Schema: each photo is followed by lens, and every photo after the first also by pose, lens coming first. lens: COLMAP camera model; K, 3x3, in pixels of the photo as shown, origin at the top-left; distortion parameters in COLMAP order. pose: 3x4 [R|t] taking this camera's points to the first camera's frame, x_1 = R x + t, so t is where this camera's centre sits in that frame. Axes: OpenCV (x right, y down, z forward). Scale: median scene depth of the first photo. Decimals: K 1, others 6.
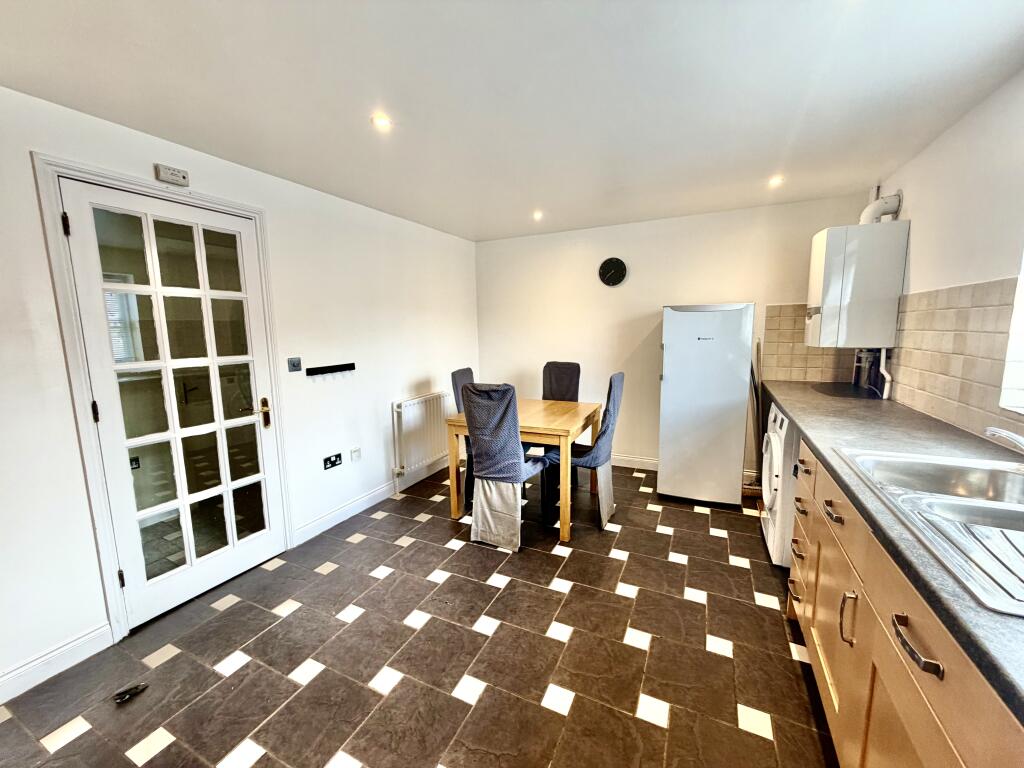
lens RADIAL K [[404.2, 0, 509.1], [0, 404.2, 382.7], [0, 0, 1]] dist [0.006537, 0.000045]
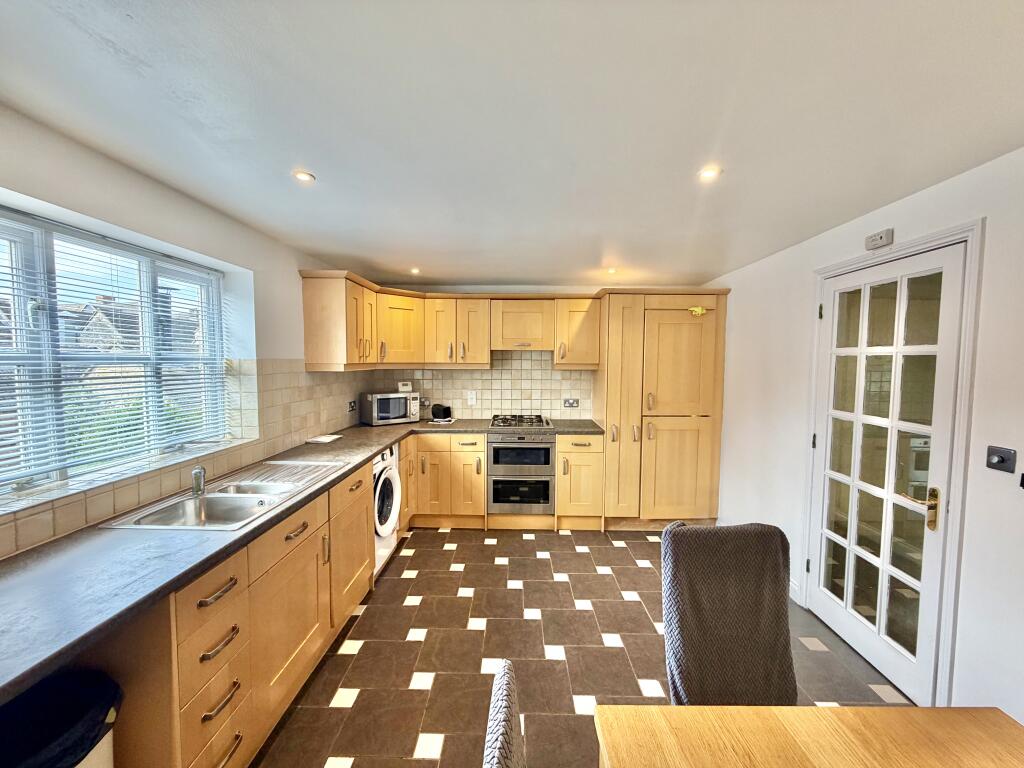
lens RADIAL K [[404.2, 0, 509.1], [0, 404.2, 382.7], [0, 0, 1]] dist [0.006537, 0.000045]
pose [[-0.908974, 0.037218, -0.415187, 0.429141], [-0.044548, 0.981629, 0.185525, -0.281026], [0.414465, 0.187133, -0.890618, 1.477416]]
